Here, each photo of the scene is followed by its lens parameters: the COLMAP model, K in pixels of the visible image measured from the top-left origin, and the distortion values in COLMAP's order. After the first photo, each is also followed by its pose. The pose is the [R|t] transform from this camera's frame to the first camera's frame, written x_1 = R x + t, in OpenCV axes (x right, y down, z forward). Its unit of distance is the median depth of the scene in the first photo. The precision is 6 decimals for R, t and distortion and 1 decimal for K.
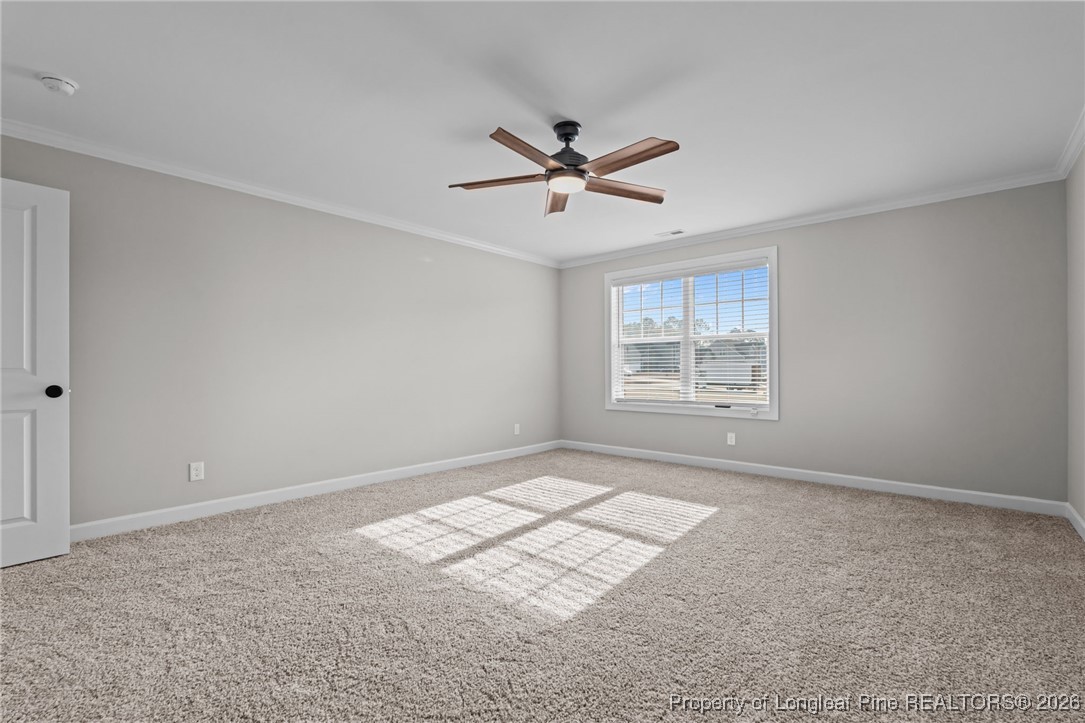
lens RADIAL K [[475.9, 0, 544.4], [0, 475.9, 360.5], [0, 0, 1]] dist [-0.008480, 0.000668]
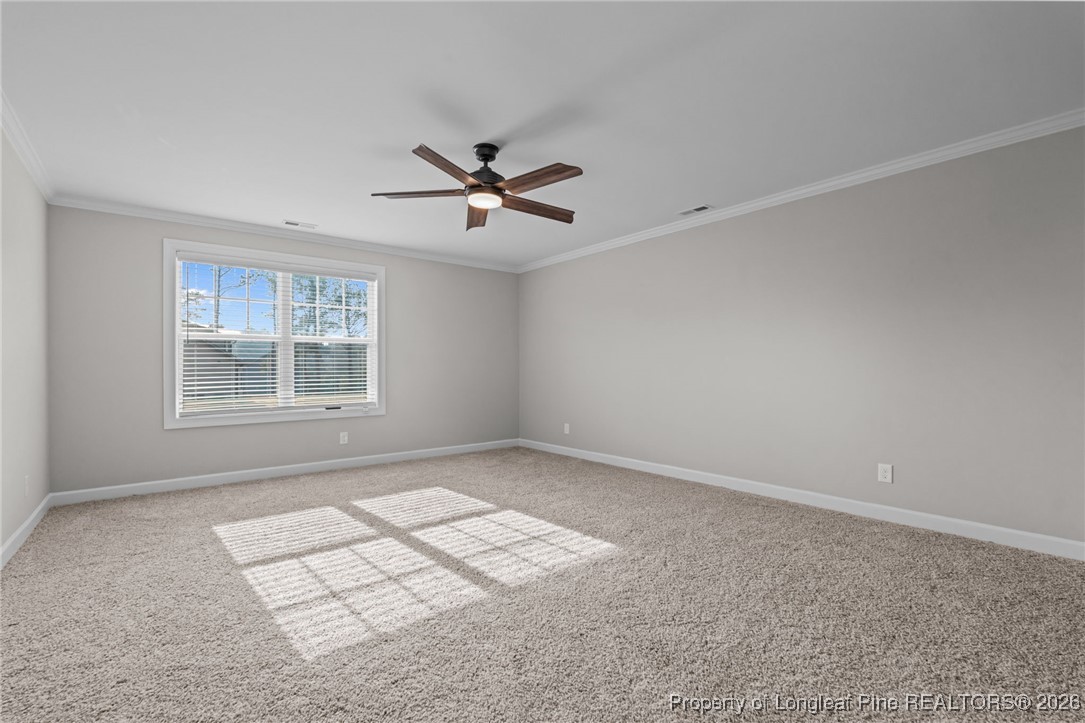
lens RADIAL K [[475.9, 0, 535.0], [0, 475.9, 363.2], [0, 0, 1]] dist [-0.008480, 0.000668]
pose [[0.173839, 0.011948, 0.984702, -0.864101], [-0.011111, 0.999887, -0.010171, 0.007871], [-0.984711, -0.009173, 0.173952, 0.605111]]
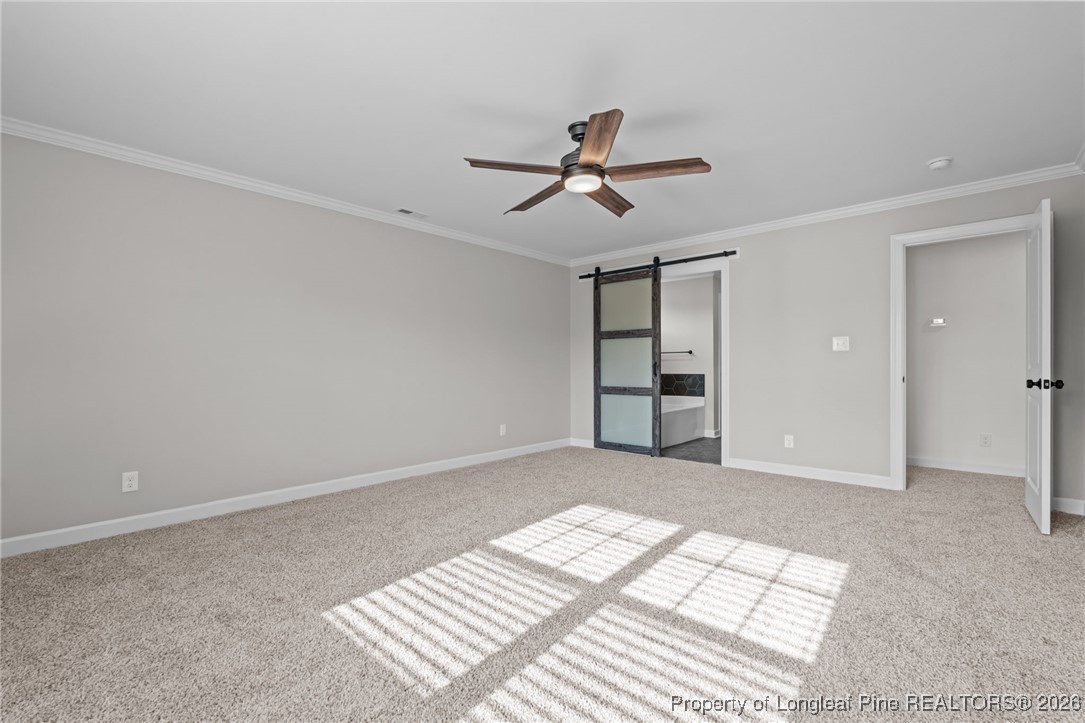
lens RADIAL K [[475.9, 0, 539.5], [0, 475.9, 373.1], [0, 0, 1]] dist [-0.008480, 0.000668]
pose [[-0.999783, 0.003879, 0.020447, 0.104017], [0.003857, 0.999992, -0.001106, 0.023994], [-0.020451, -0.001027, -0.999790, 1.732831]]
